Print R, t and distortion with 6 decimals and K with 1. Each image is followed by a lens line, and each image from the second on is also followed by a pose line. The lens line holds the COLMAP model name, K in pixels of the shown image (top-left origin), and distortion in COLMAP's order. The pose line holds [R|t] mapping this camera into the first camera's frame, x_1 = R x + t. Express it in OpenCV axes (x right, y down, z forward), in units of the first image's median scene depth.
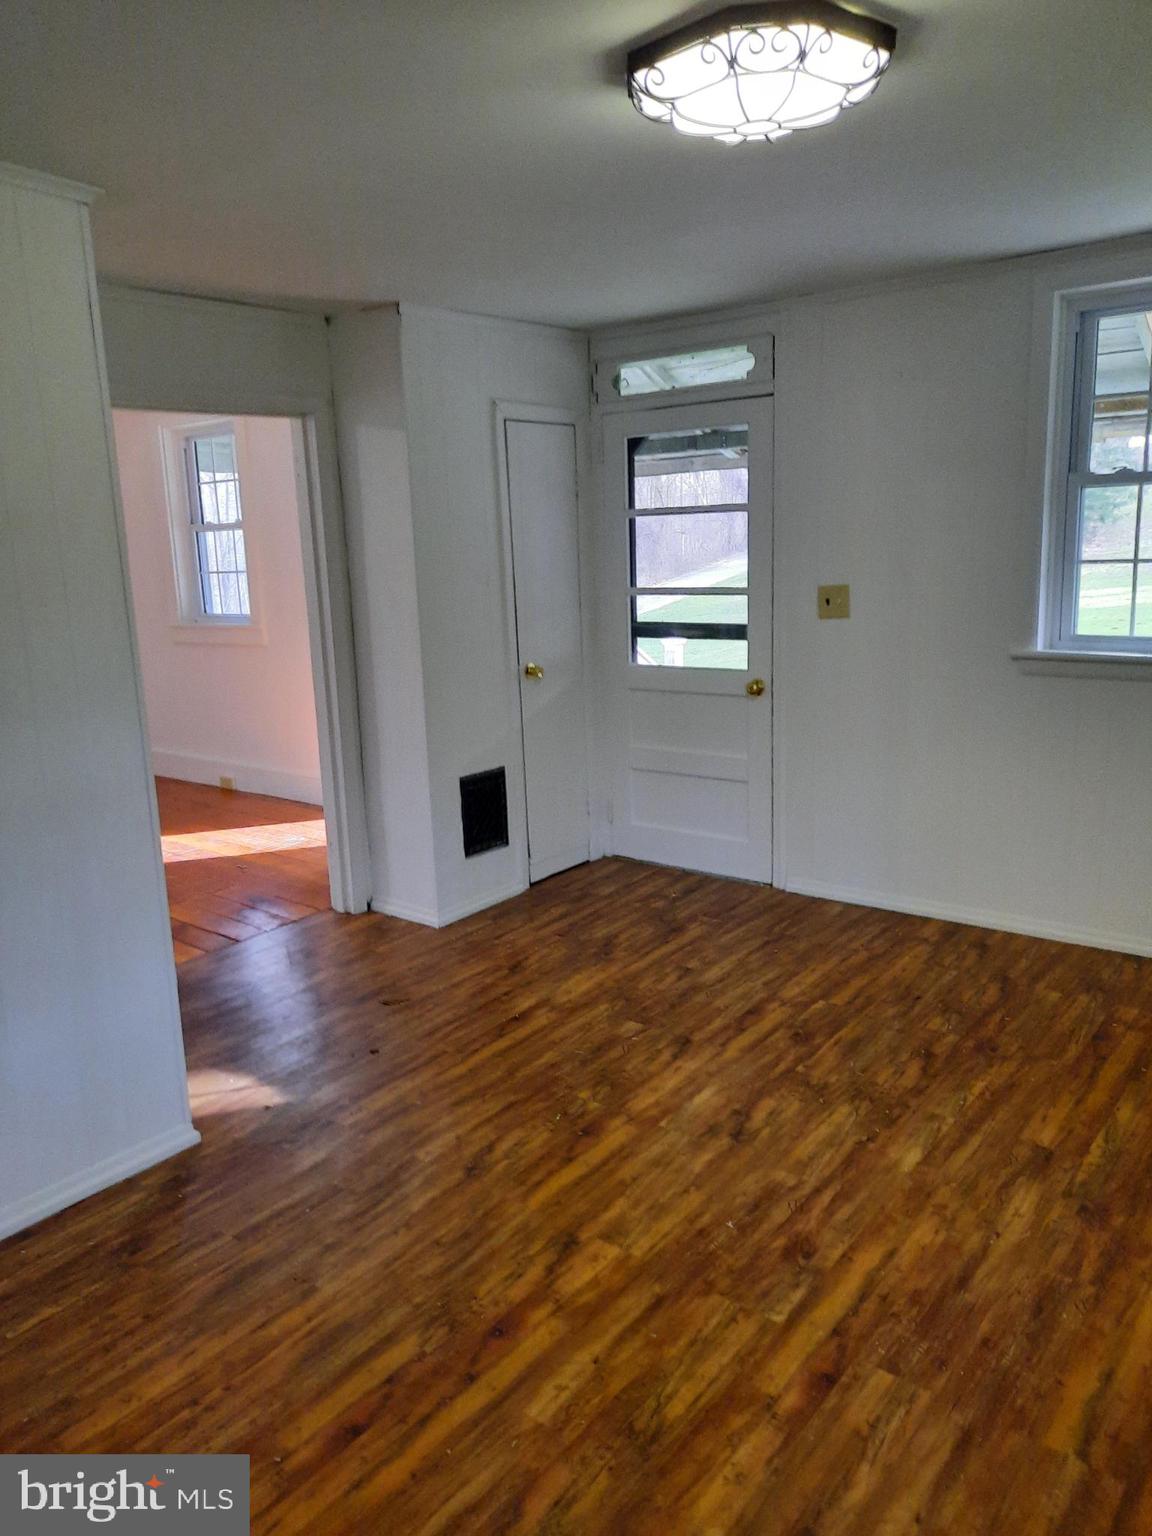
lens RADIAL K [[1127.7, 0, 575.6], [0, 1127.7, 765.1], [0, 0, 1]] dist [0.043938, -0.017609]
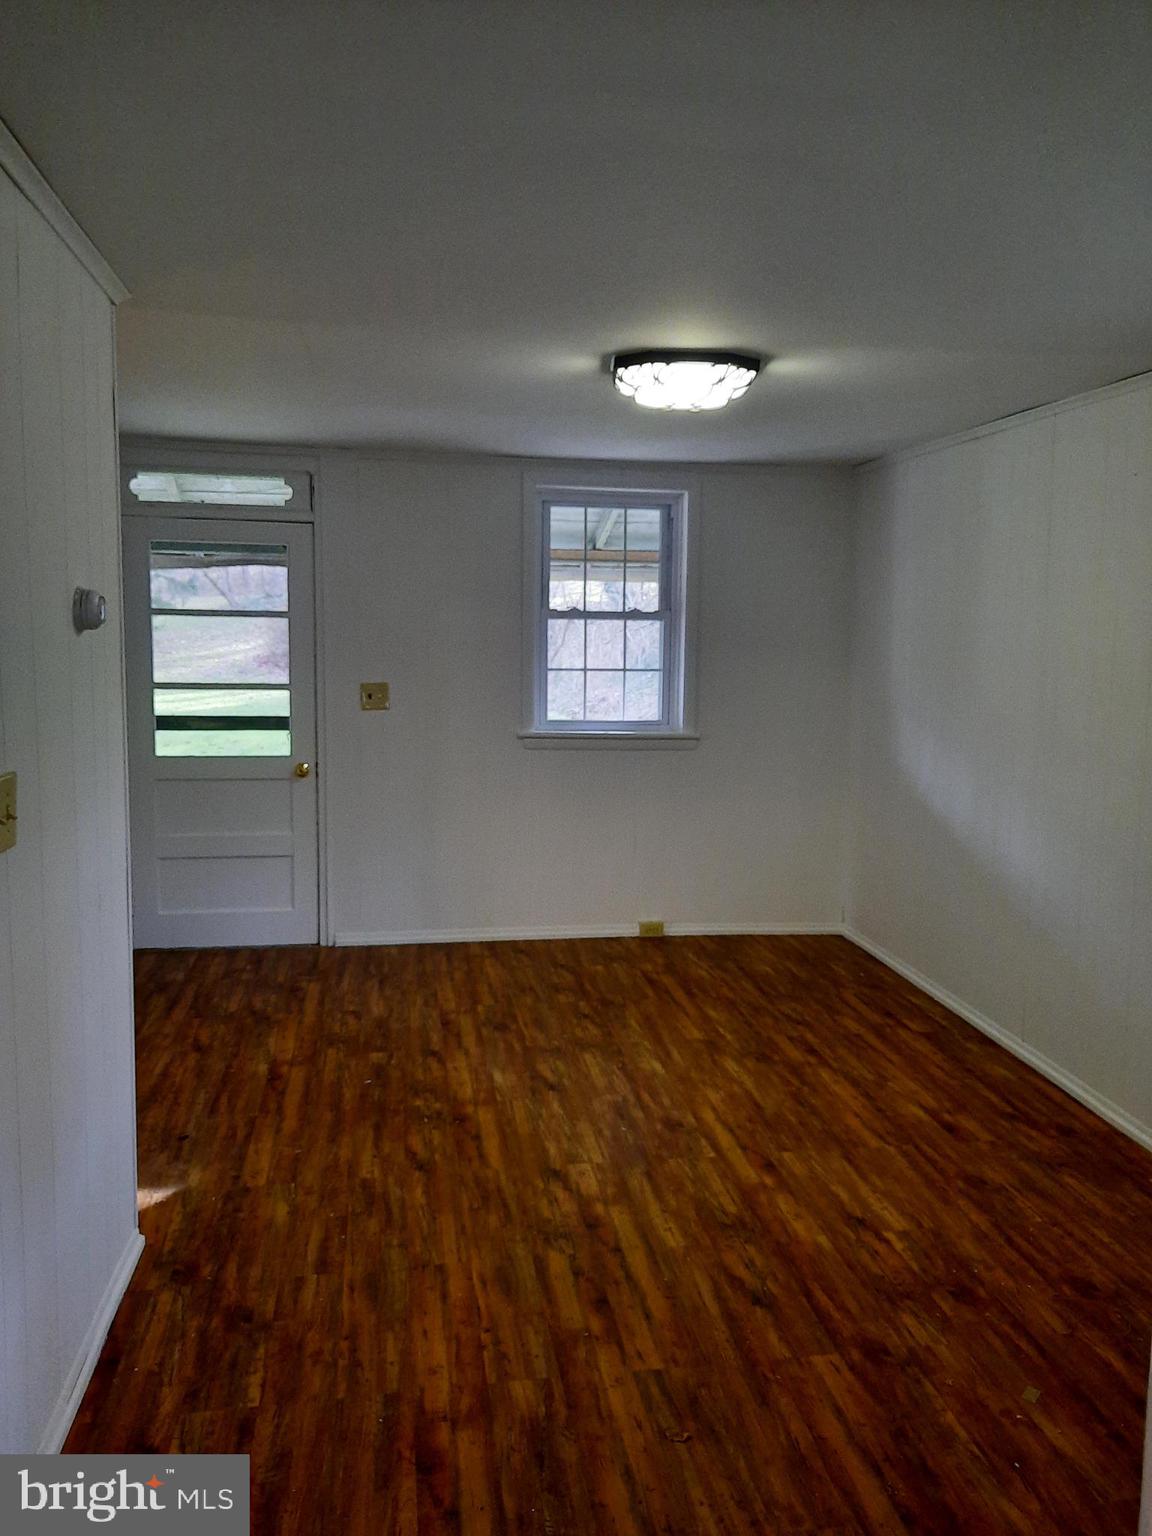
lens RADIAL K [[1127.7, 0, 587.3], [0, 1127.7, 769.0], [0, 0, 1]] dist [0.043938, -0.017609]
pose [[0.669240, -0.043719, 0.741759, -0.778430], [0.110489, 0.993025, -0.041158, 0.012767], [-0.734786, 0.109500, 0.669402, 0.038122]]
